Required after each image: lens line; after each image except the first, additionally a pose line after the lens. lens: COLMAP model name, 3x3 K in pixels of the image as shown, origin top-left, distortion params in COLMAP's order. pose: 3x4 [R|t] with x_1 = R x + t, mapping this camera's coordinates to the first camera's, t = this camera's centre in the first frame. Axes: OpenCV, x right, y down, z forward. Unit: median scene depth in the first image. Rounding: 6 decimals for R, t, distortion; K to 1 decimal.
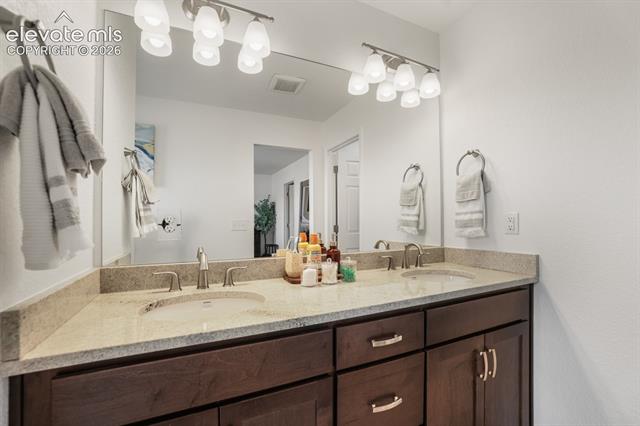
lens RADIAL K [[277.7, 0, 308.2], [0, 277.7, 210.7], [0, 0, 1]] dist [-0.014184, 0.006814]
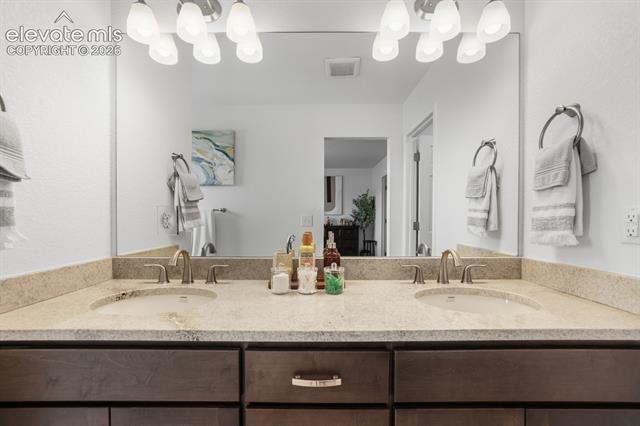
lens RADIAL K [[277.7, 0, 321.4], [0, 277.7, 211.6], [0, 0, 1]] dist [-0.014184, 0.006814]
pose [[0.908735, -0.002271, -0.417368, 0.377494], [0.010254, 0.999805, 0.016887, 0.002334], [0.417248, -0.019626, 0.908581, 0.212629]]
